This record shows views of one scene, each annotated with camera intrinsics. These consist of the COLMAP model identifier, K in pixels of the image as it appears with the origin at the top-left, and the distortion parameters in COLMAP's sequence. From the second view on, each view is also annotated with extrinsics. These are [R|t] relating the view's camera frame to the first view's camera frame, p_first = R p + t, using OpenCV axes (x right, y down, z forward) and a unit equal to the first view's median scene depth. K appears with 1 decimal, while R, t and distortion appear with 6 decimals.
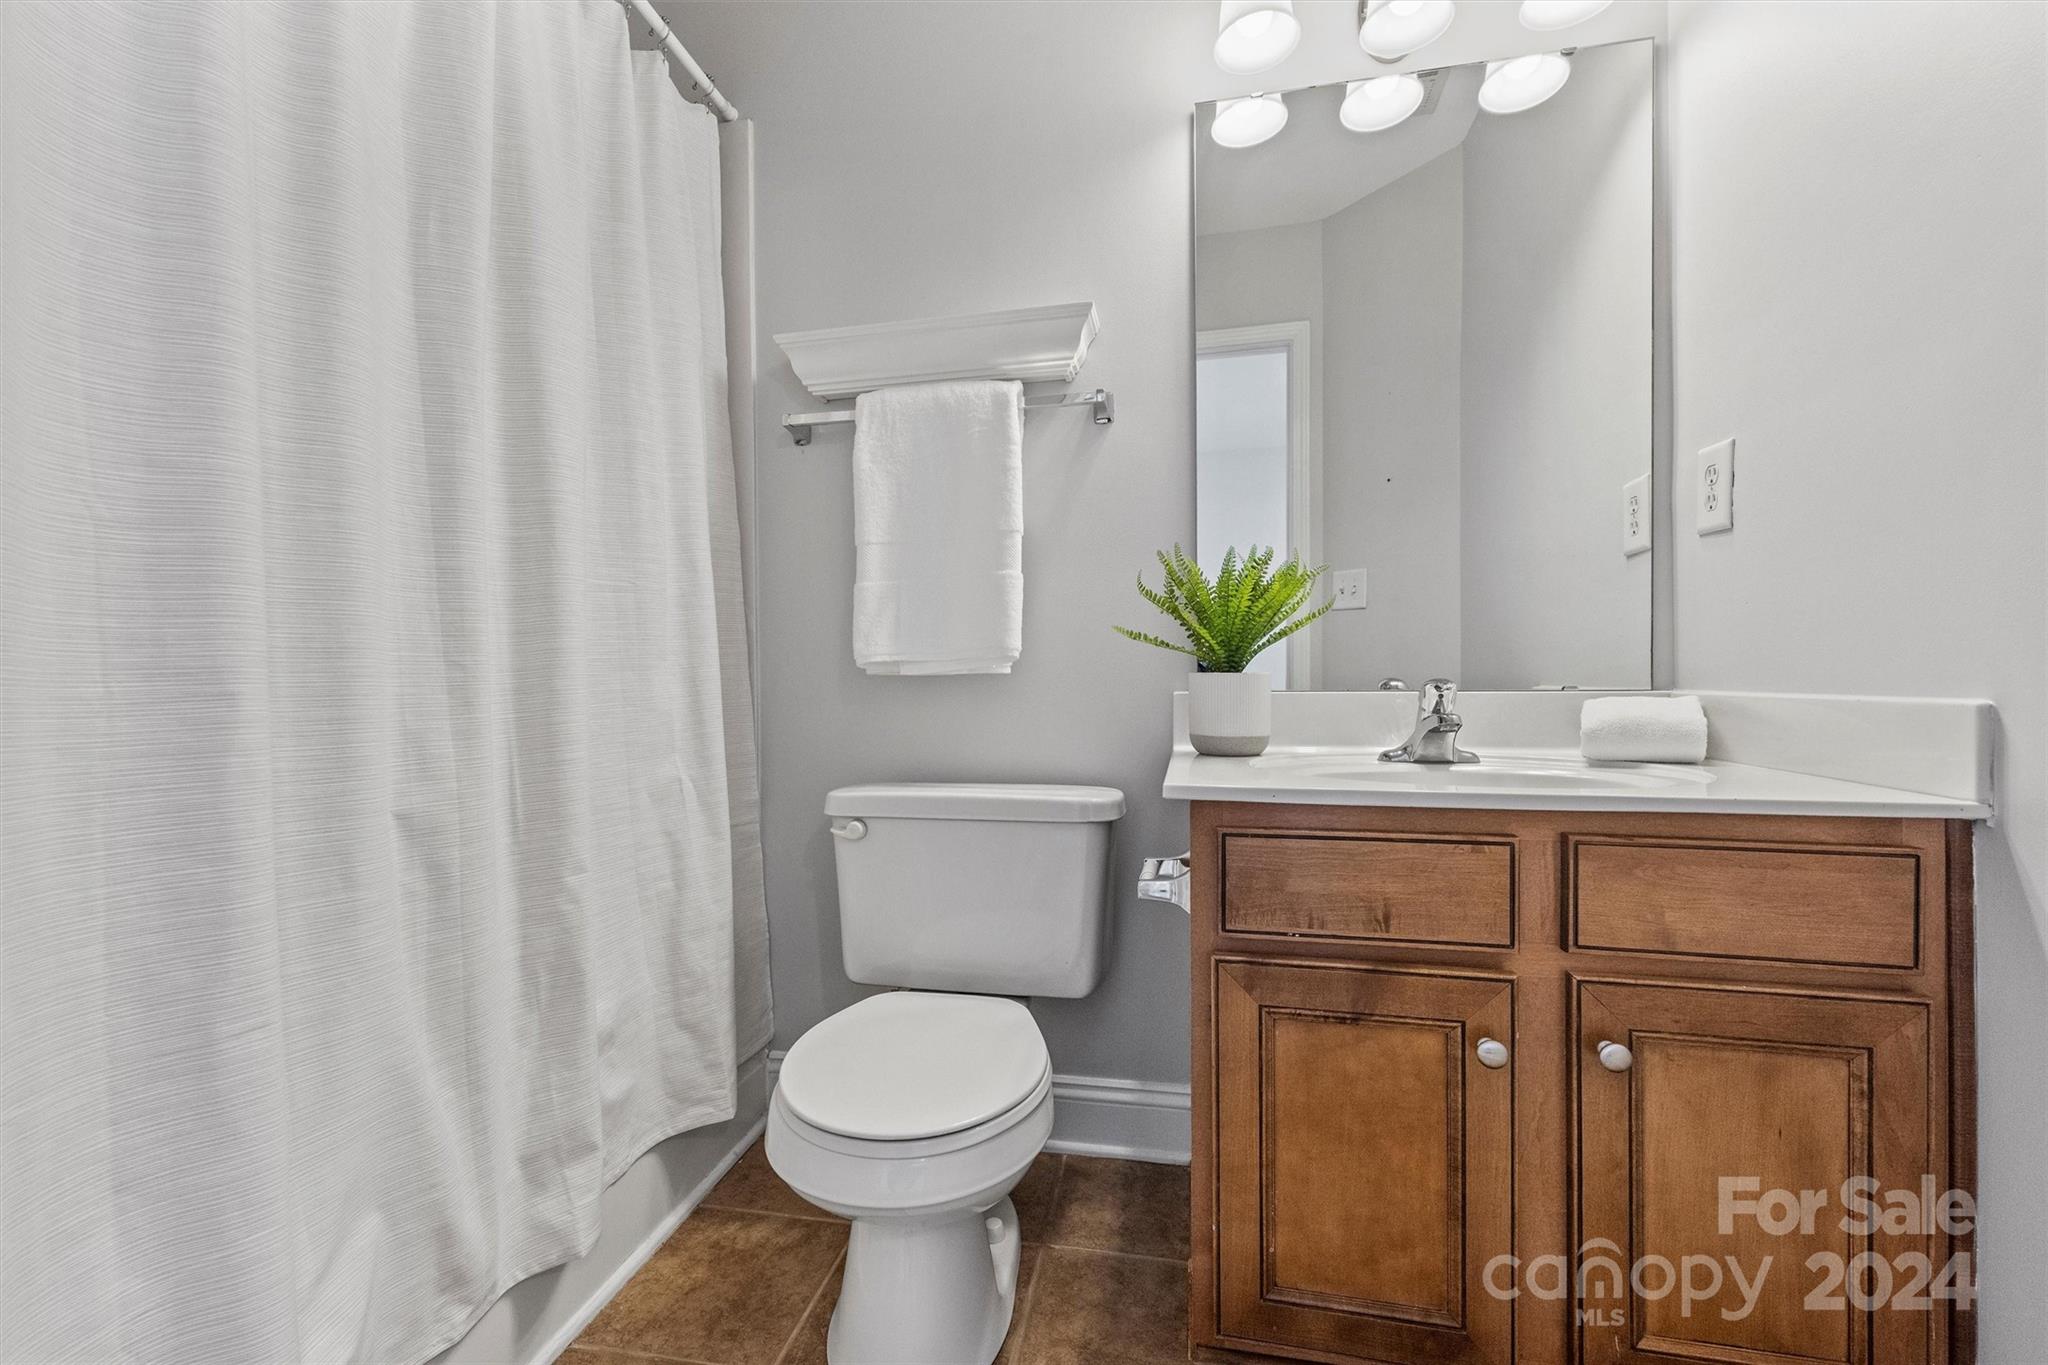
lens RADIAL K [[848.8, 0, 1009.4], [0, 848.8, 674.1], [0, 0, 1]] dist [-0.000978, 0.000256]
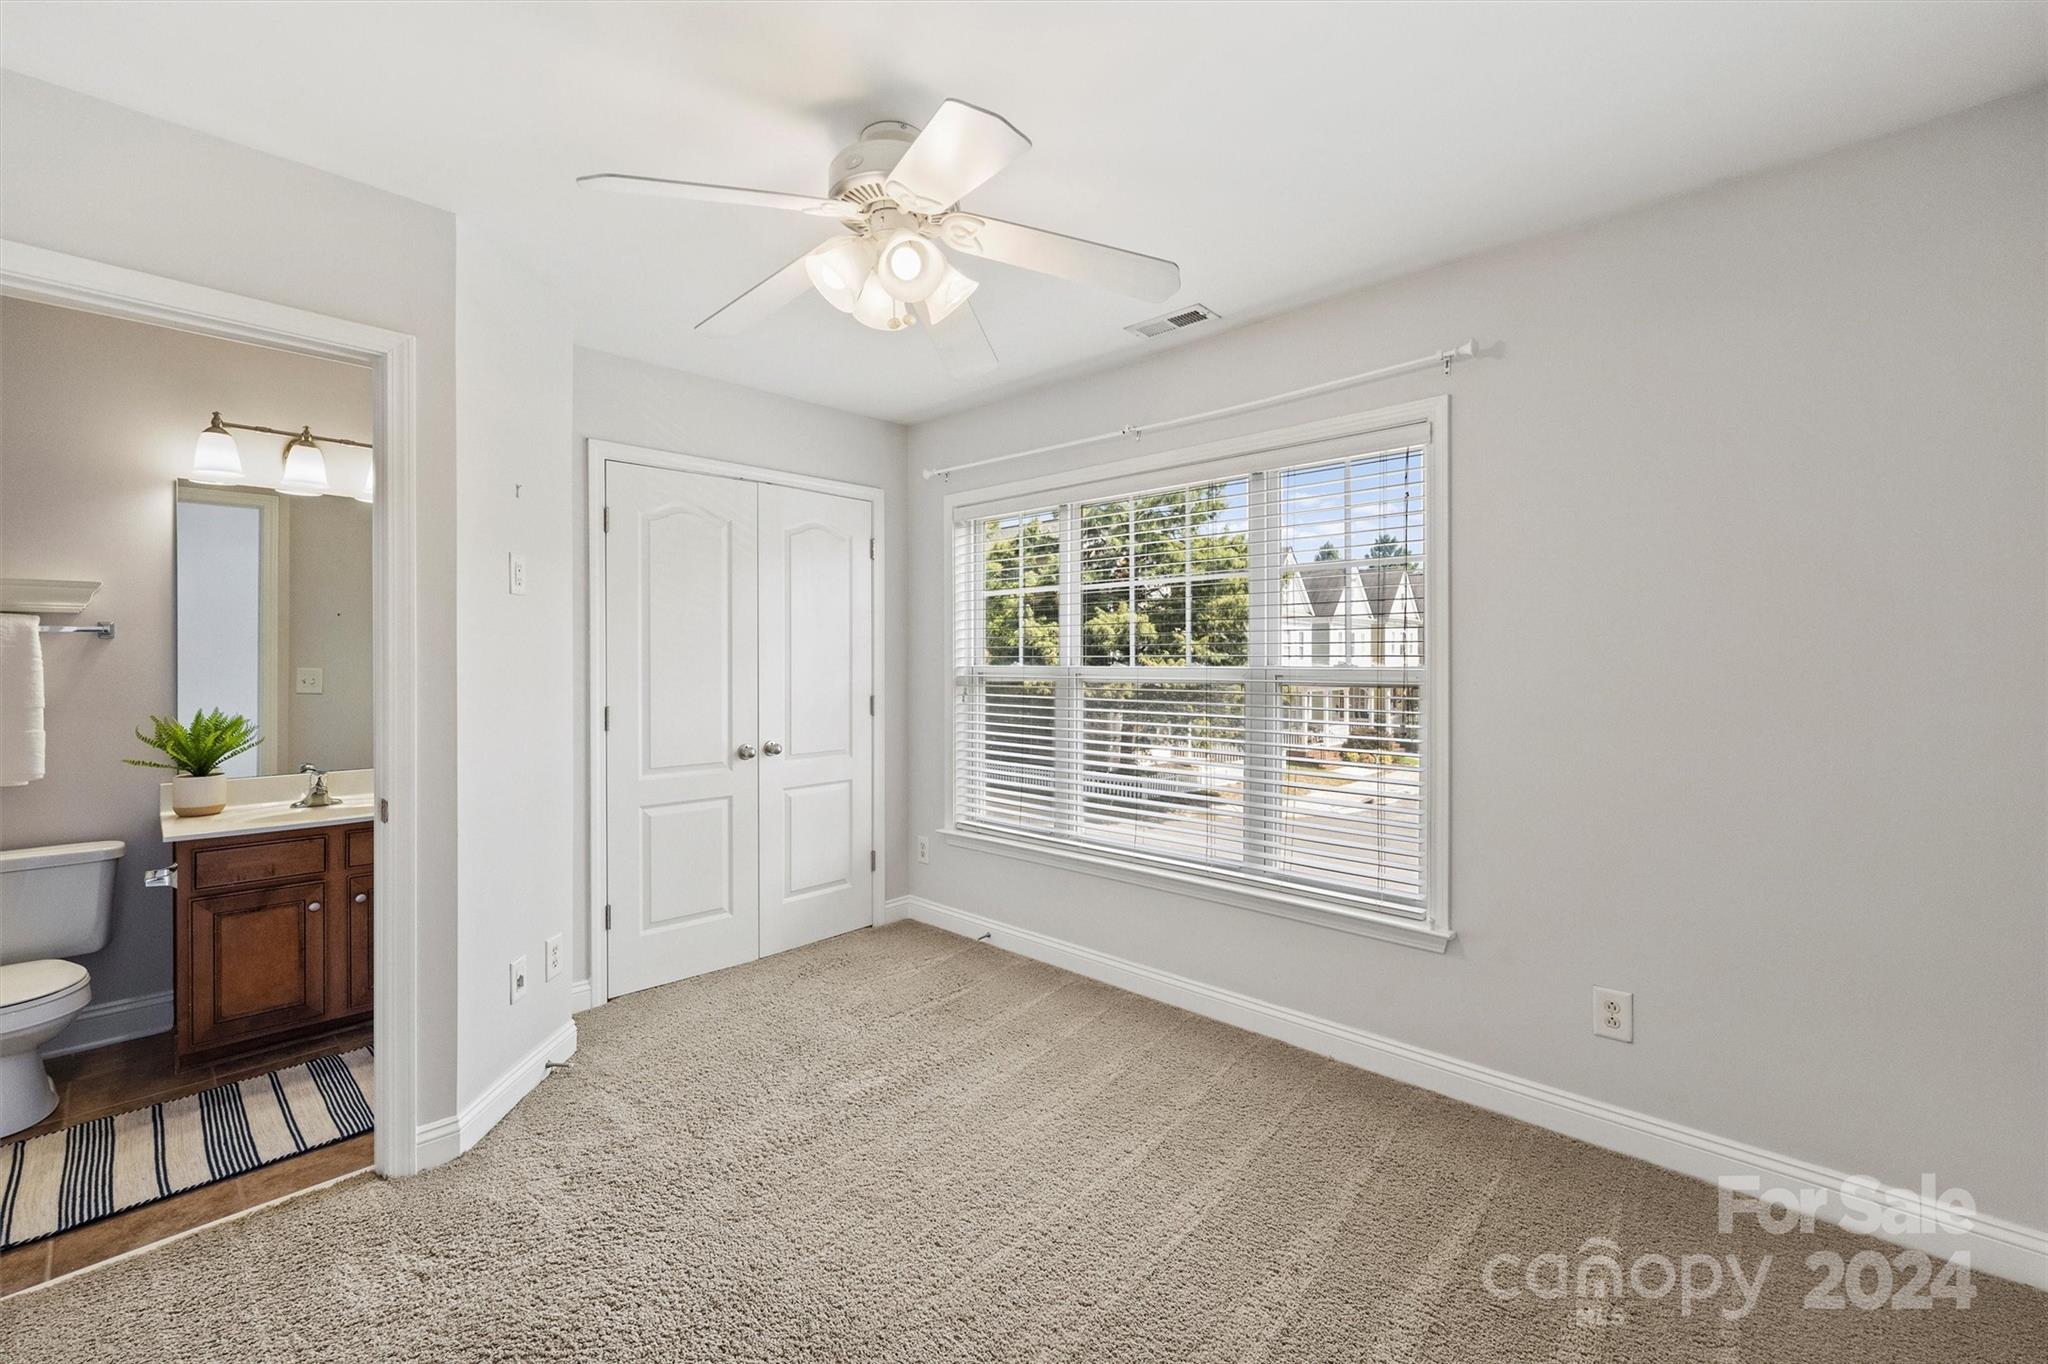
lens RADIAL K [[848.8, 0, 1009.4], [0, 848.8, 673.6], [0, 0, 1]] dist [-0.000978, 0.000256]
pose [[0.534245, -0.004662, 0.845317, -0.438957], [-0.004630, 0.999954, 0.008442, -0.281284], [-0.845317, -0.008424, 0.534199, -1.797566]]
